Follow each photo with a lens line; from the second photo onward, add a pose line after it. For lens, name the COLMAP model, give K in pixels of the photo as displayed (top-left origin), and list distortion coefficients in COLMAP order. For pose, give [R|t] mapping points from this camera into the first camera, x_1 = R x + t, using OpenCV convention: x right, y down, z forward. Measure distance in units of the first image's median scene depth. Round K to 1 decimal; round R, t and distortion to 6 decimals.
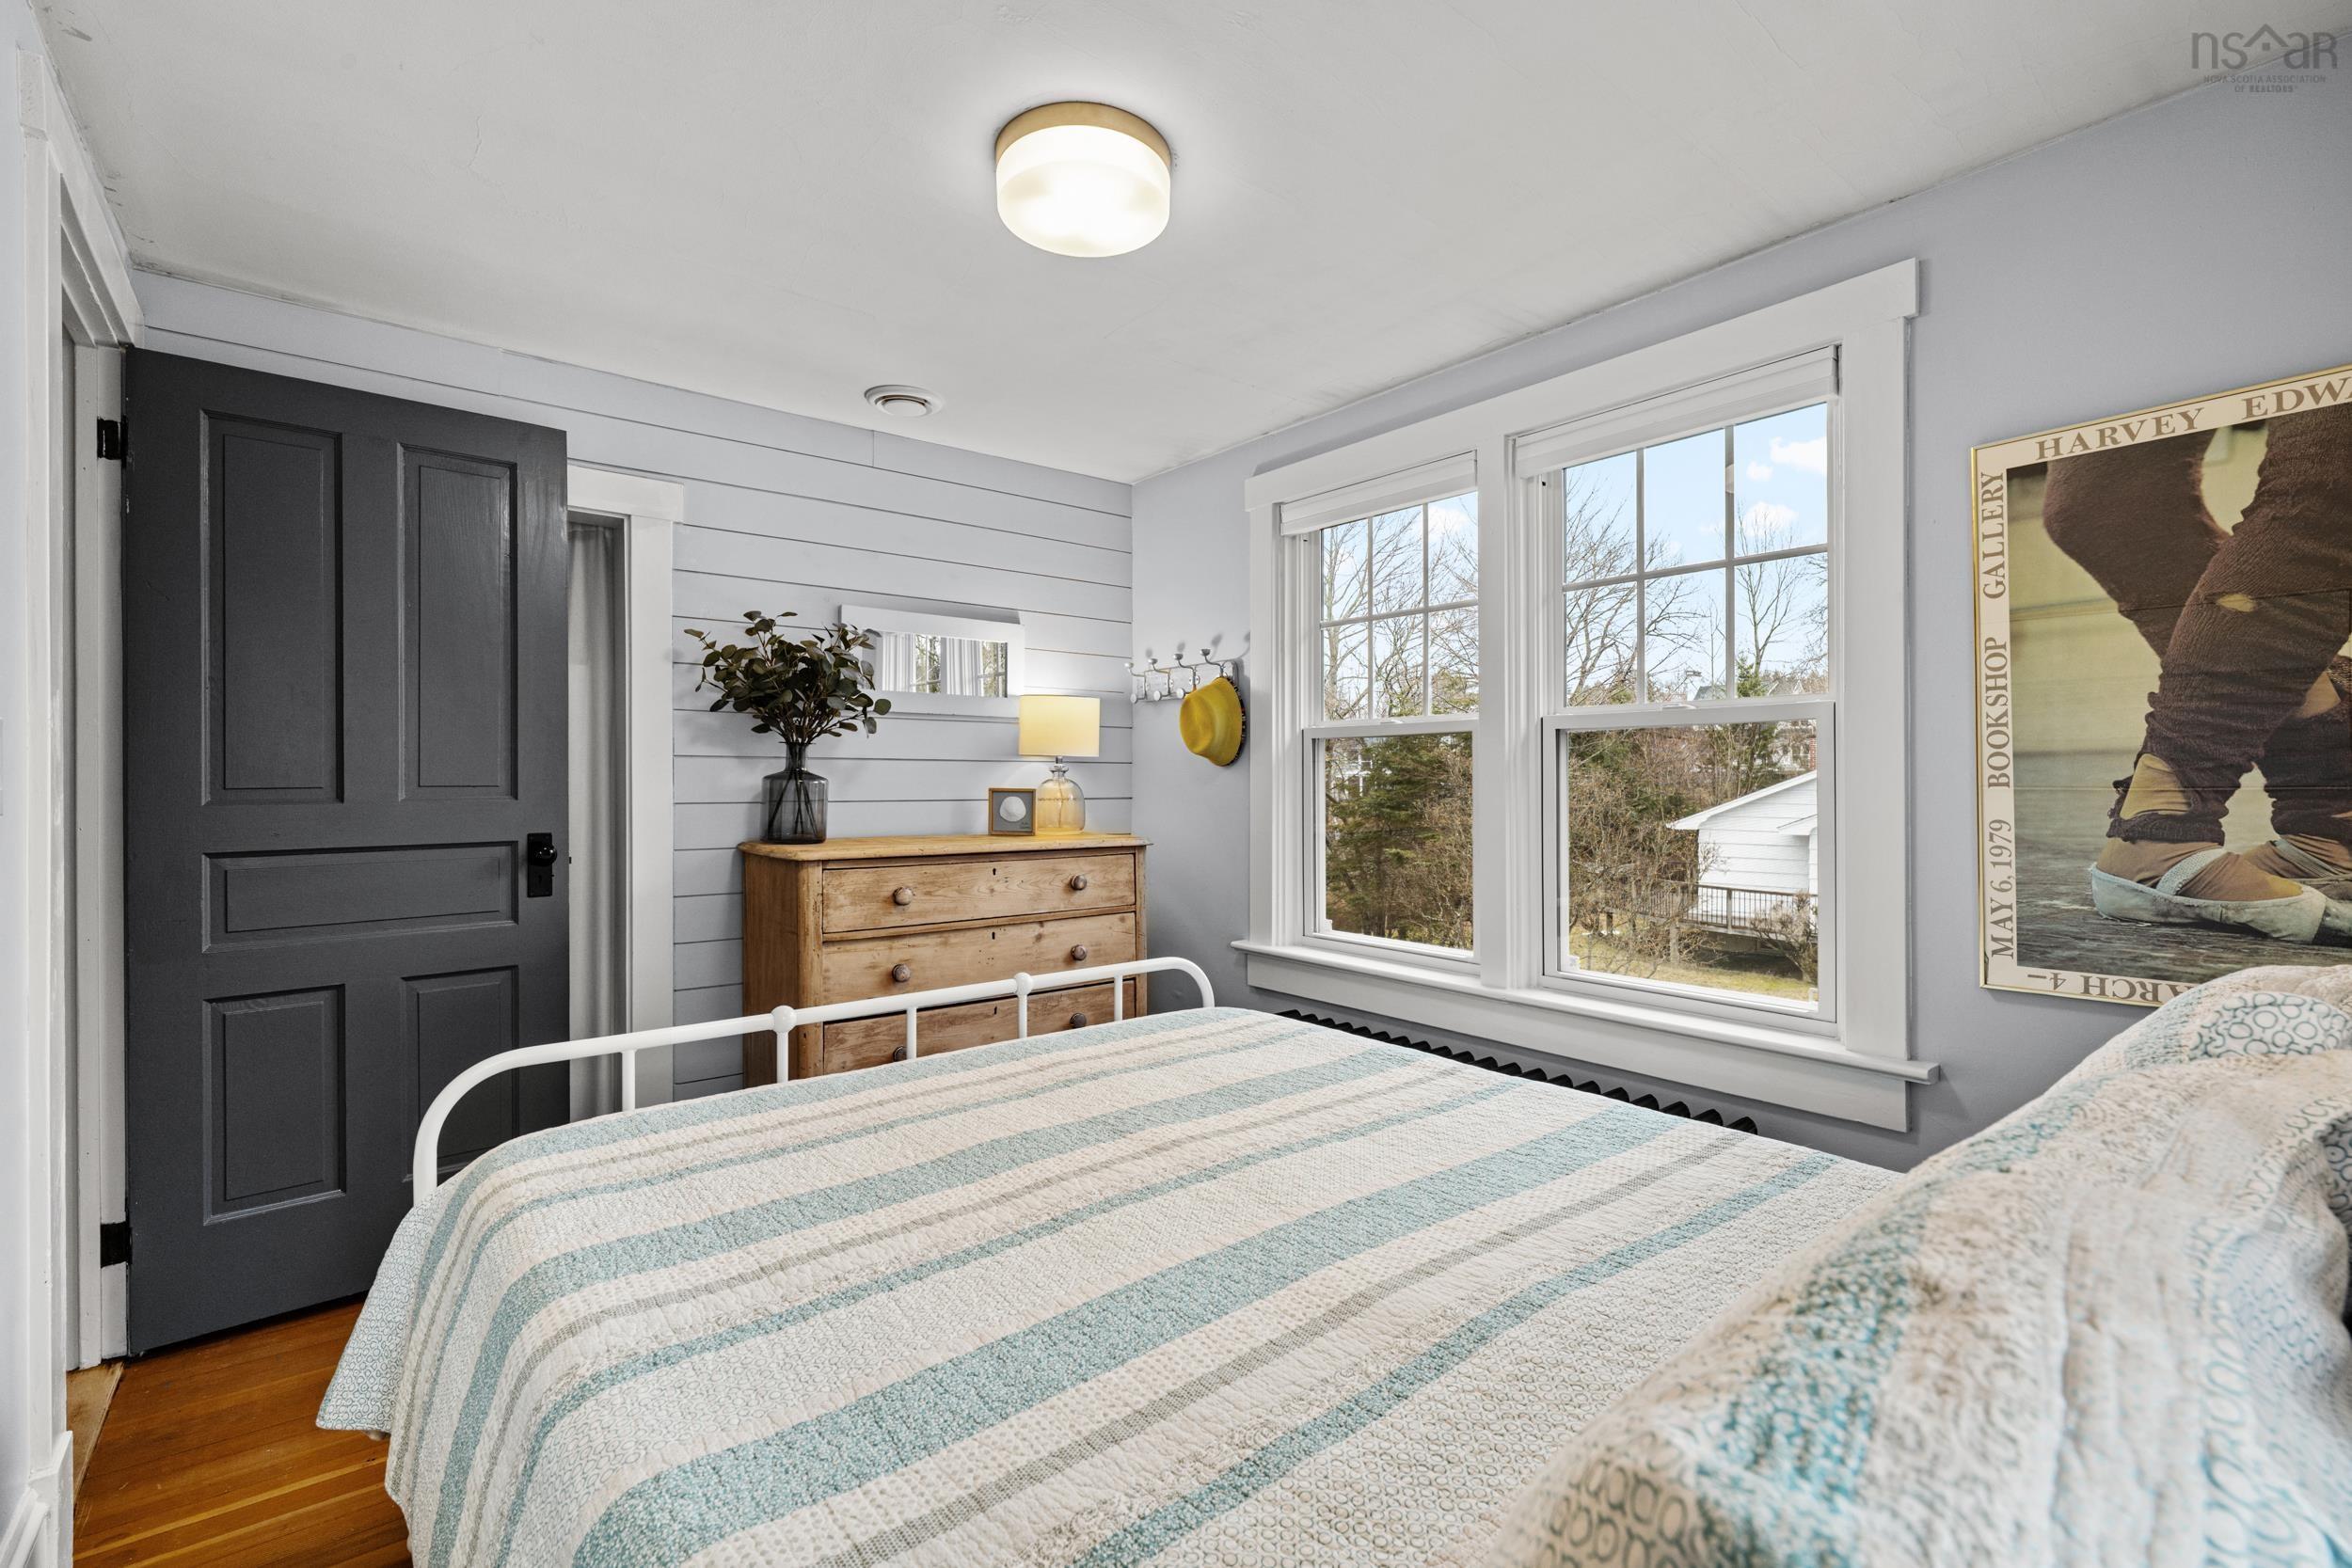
lens RADIAL K [[1039.0, 0, 1175.1], [0, 1039.0, 793.5], [0, 0, 1]] dist [-0.001530, -0.000244]
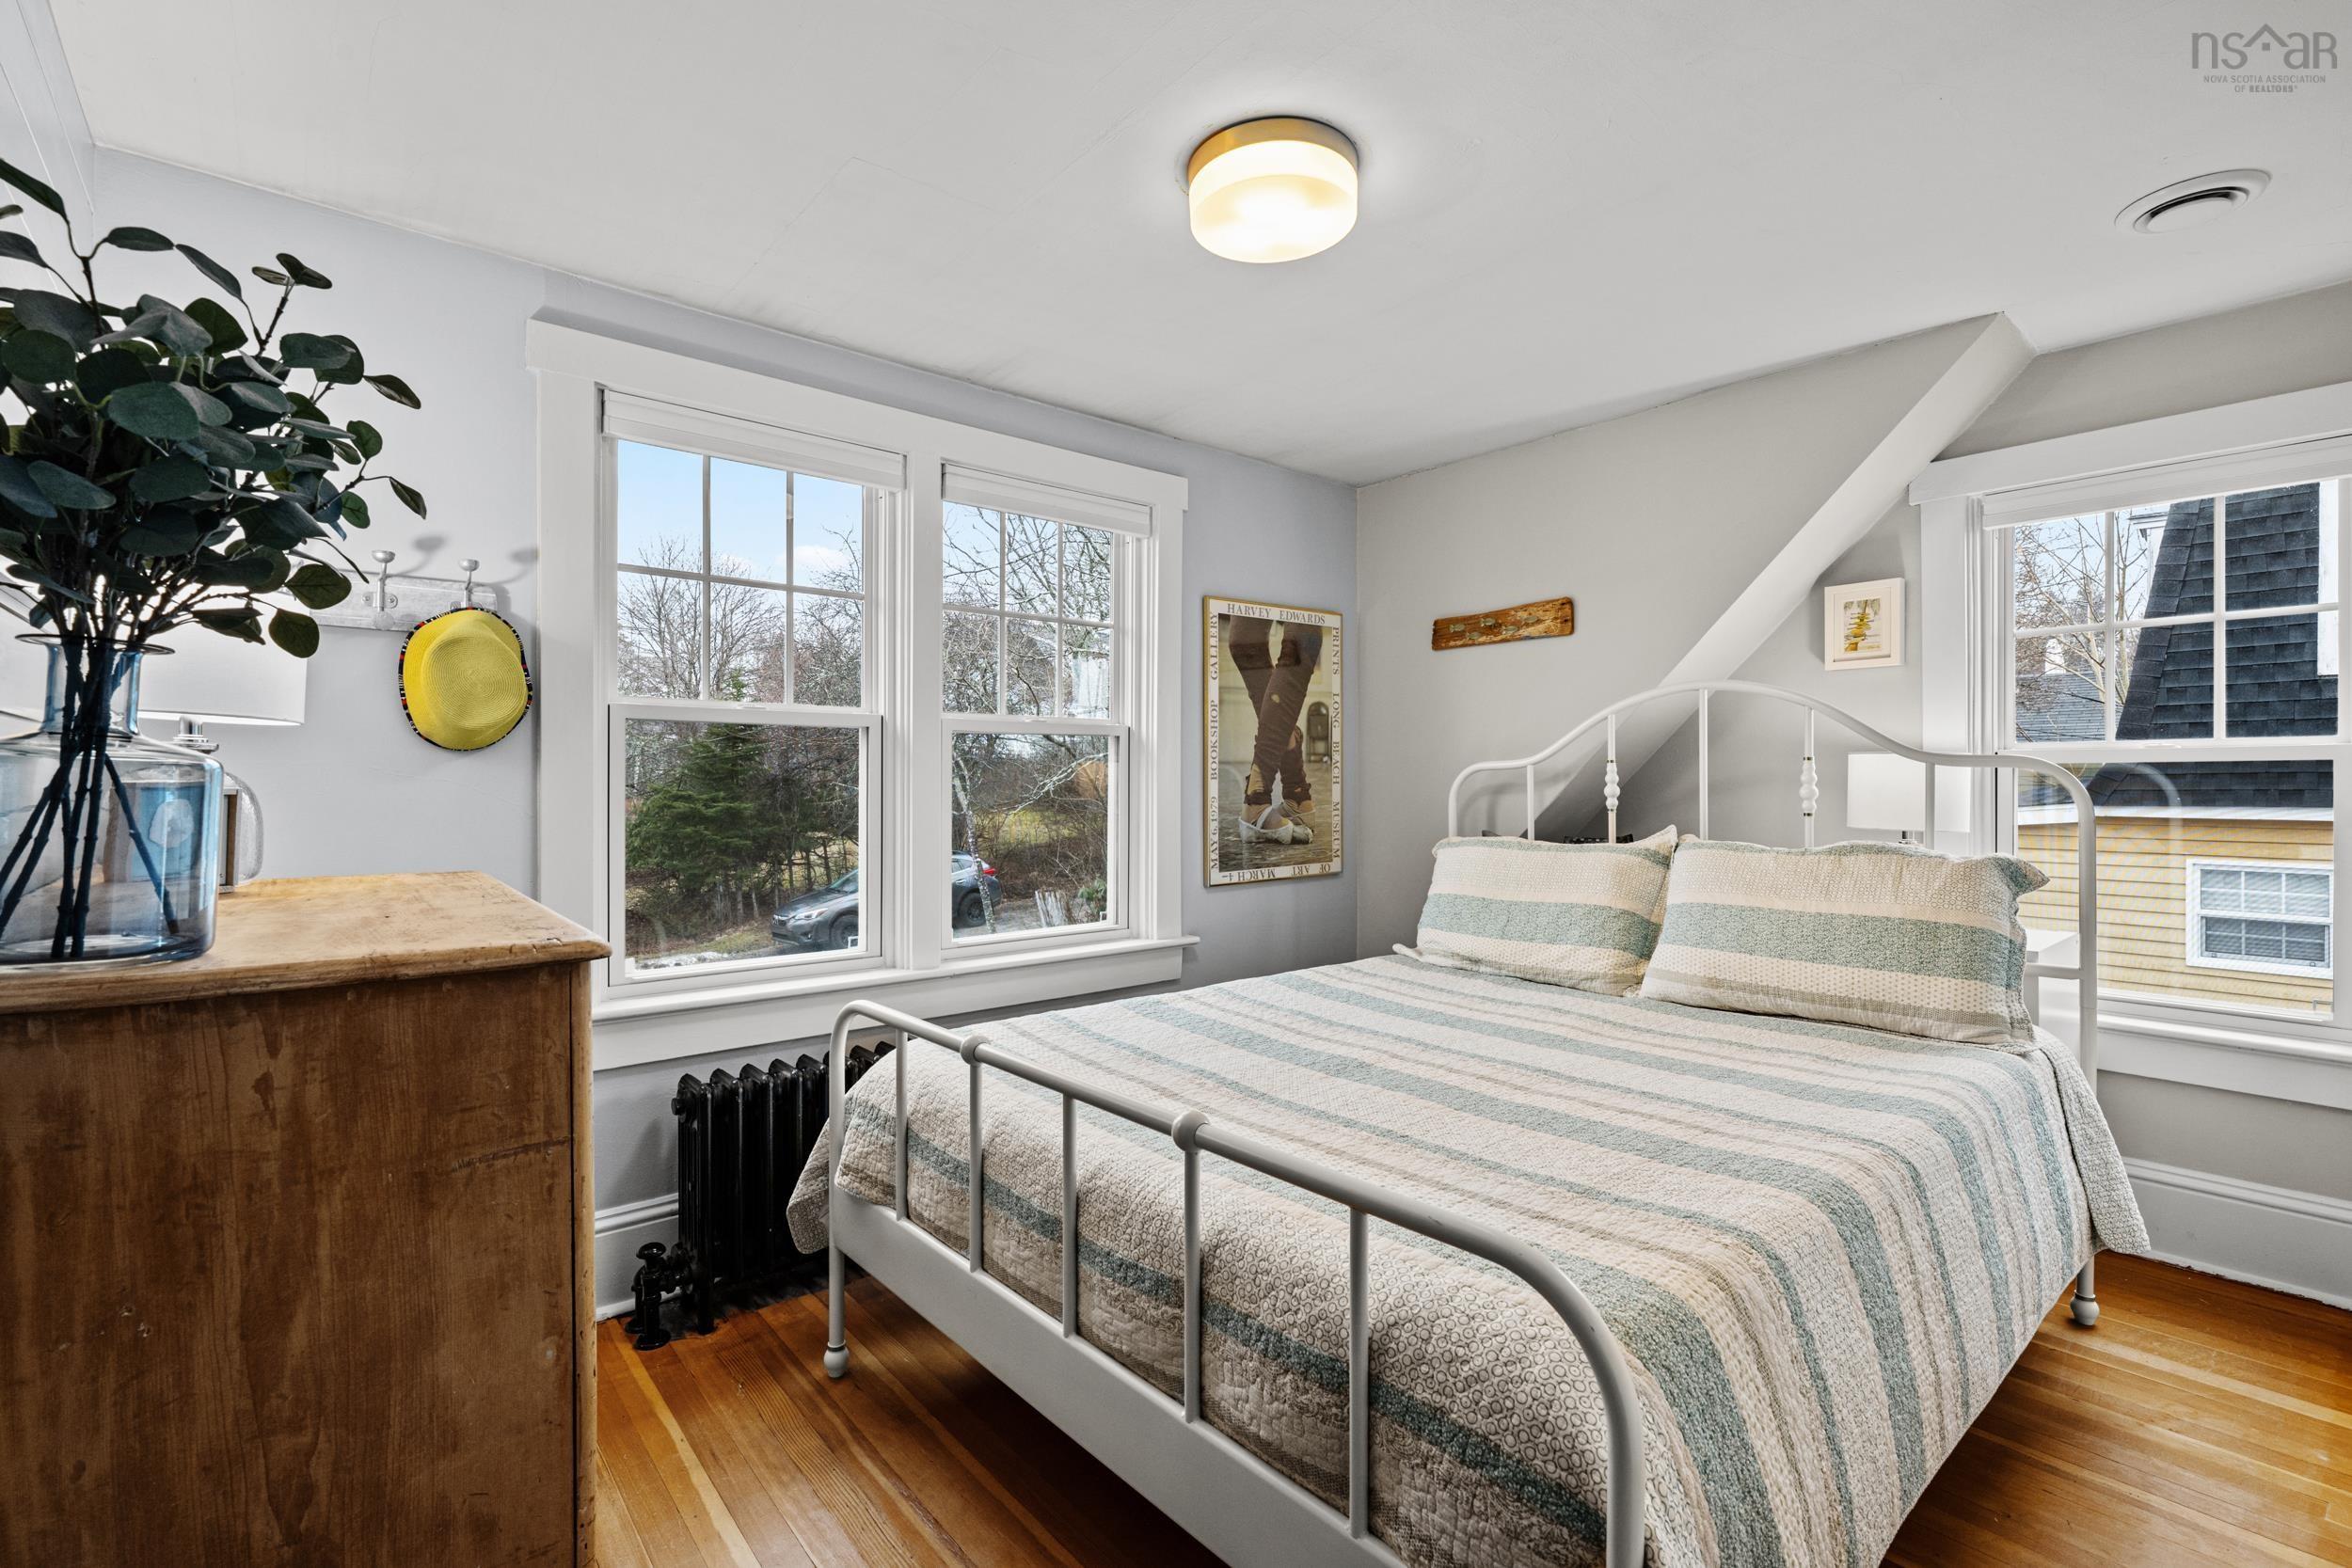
lens RADIAL K [[1039.0, 0, 1175.1], [0, 1039.0, 793.5], [0, 0, 1]] dist [-0.001530, -0.000244]
pose [[-0.024288, -0.002460, 0.999702, -1.153318], [0.022598, 0.999740, 0.003009, 0.012647], [-0.999450, 0.022664, -0.024226, 1.172429]]
